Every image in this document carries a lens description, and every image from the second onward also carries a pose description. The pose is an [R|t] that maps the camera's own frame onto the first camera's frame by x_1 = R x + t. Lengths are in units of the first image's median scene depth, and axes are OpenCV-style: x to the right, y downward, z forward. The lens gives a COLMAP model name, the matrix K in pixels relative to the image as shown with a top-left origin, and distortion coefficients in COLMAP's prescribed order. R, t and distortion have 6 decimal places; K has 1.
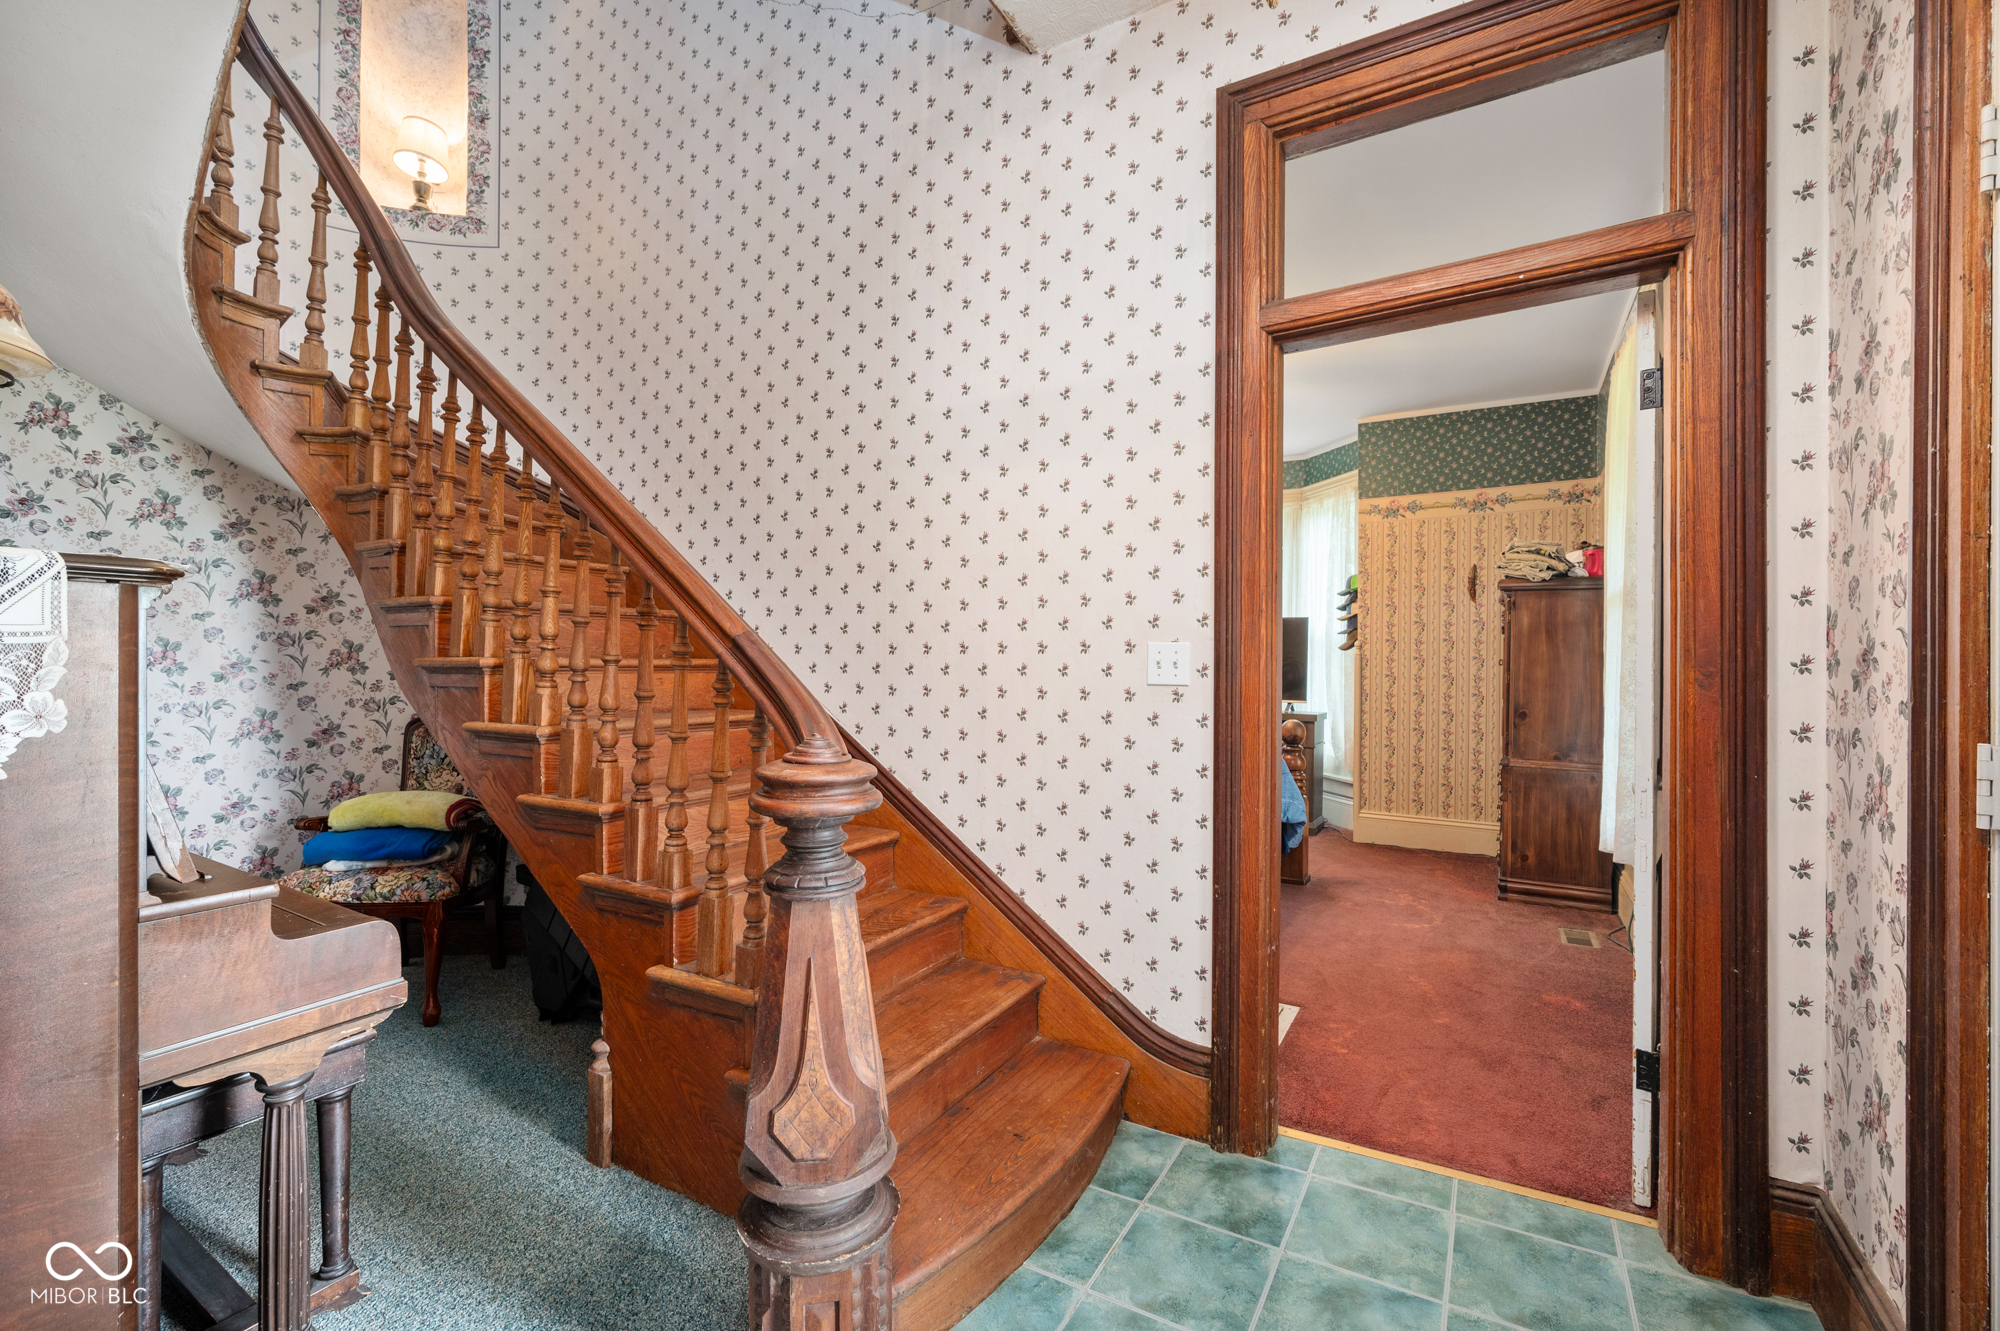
lens RADIAL K [[848.0, 0, 990.1], [0, 848.0, 671.6], [0, 0, 1]] dist [0.001710, 0.000067]
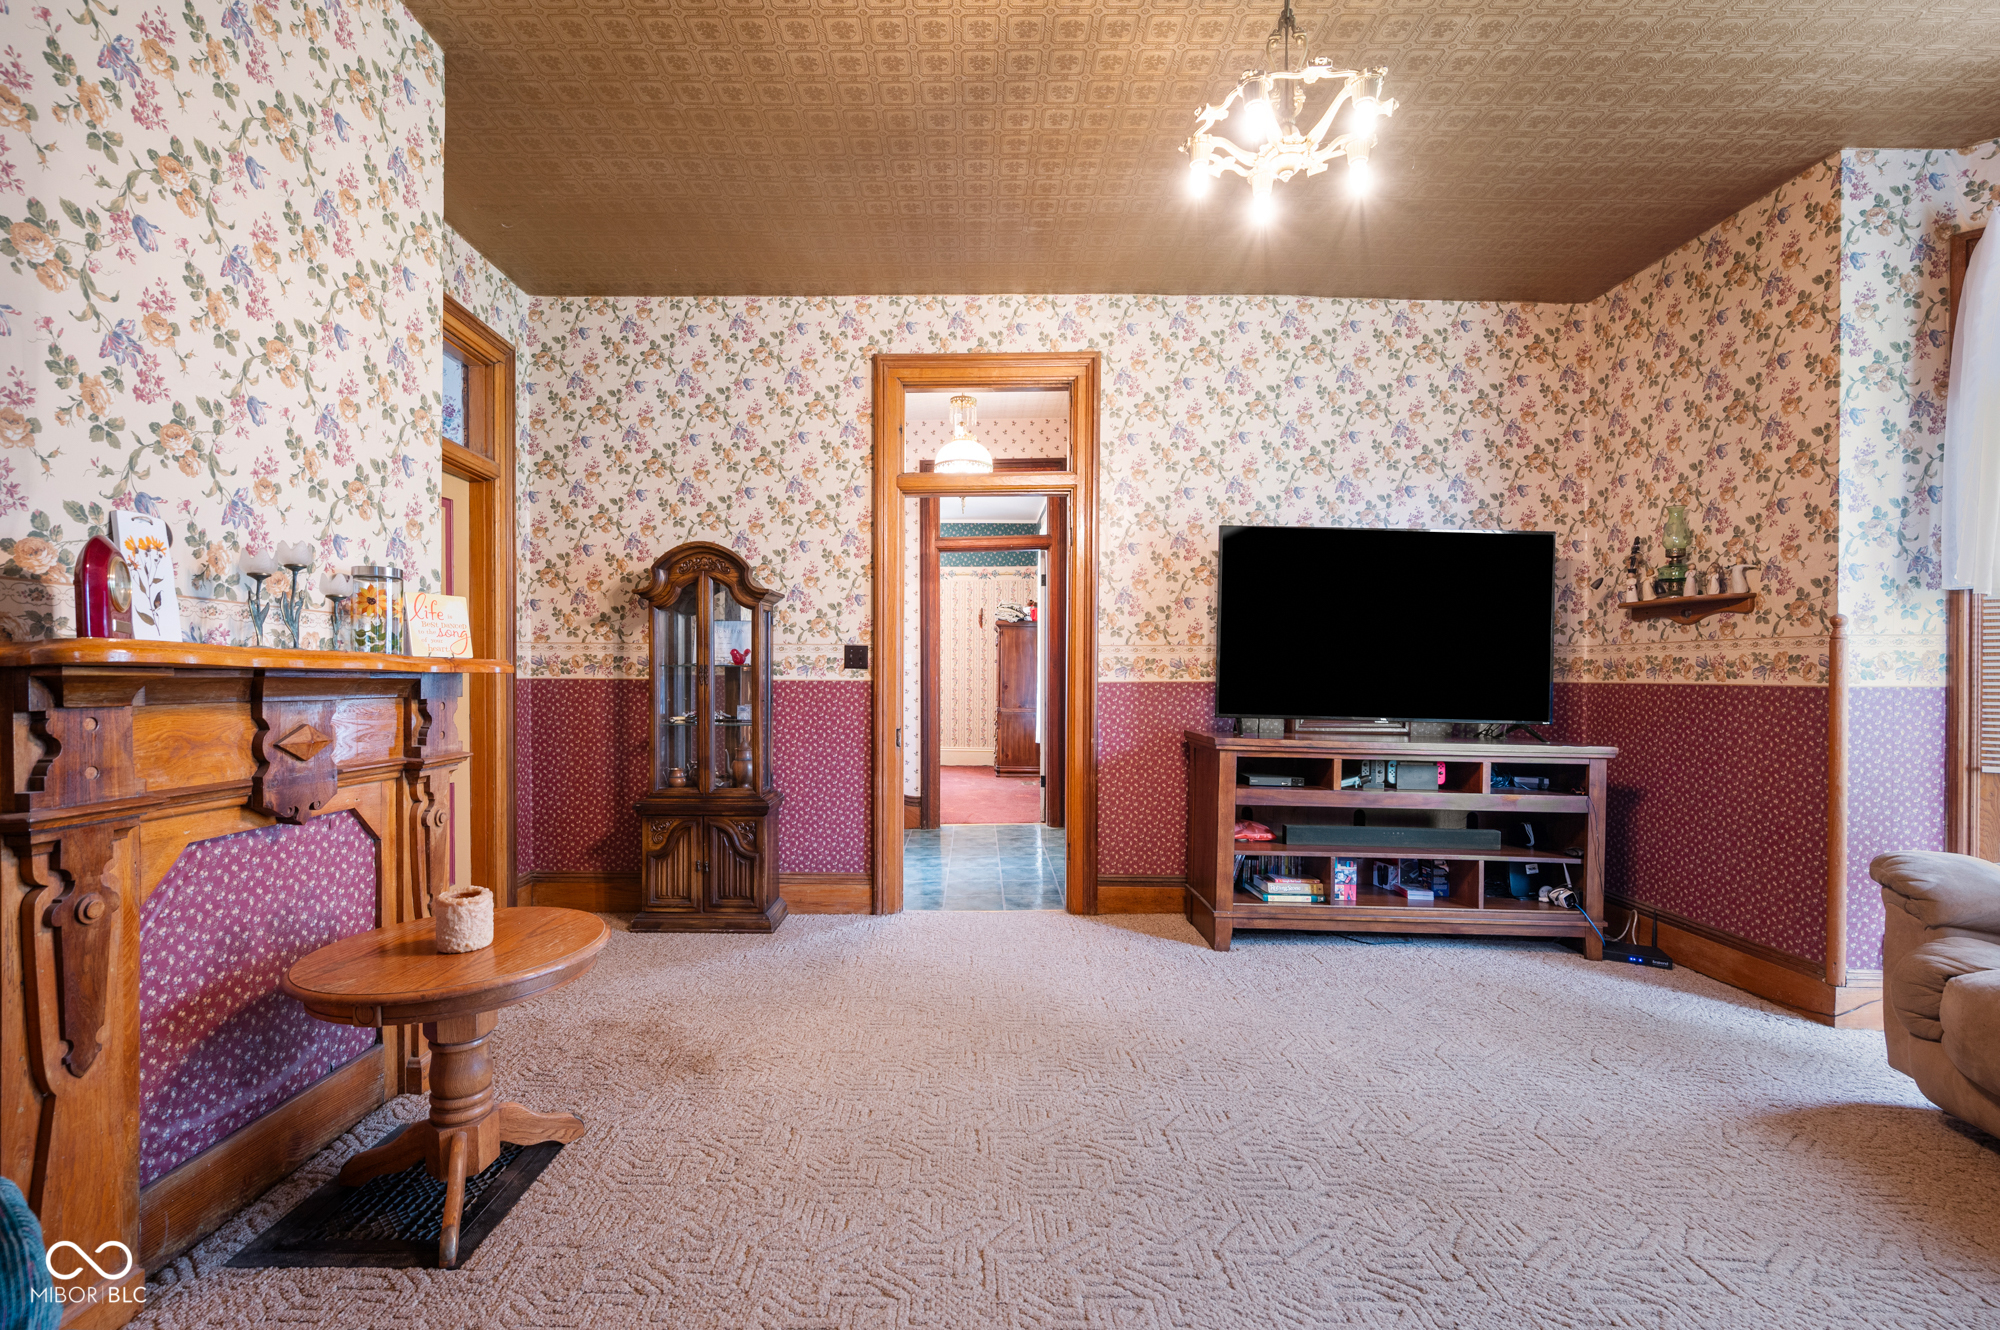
lens RADIAL K [[848.0, 0, 993.6], [0, 848.0, 682.9], [0, 0, 1]] dist [0.001710, 0.000067]
pose [[0.846770, -0.008694, 0.531889, -0.428714], [0.002375, 0.999918, 0.012564, 0.013602], [-0.531954, -0.009375, 0.846721, -0.632826]]
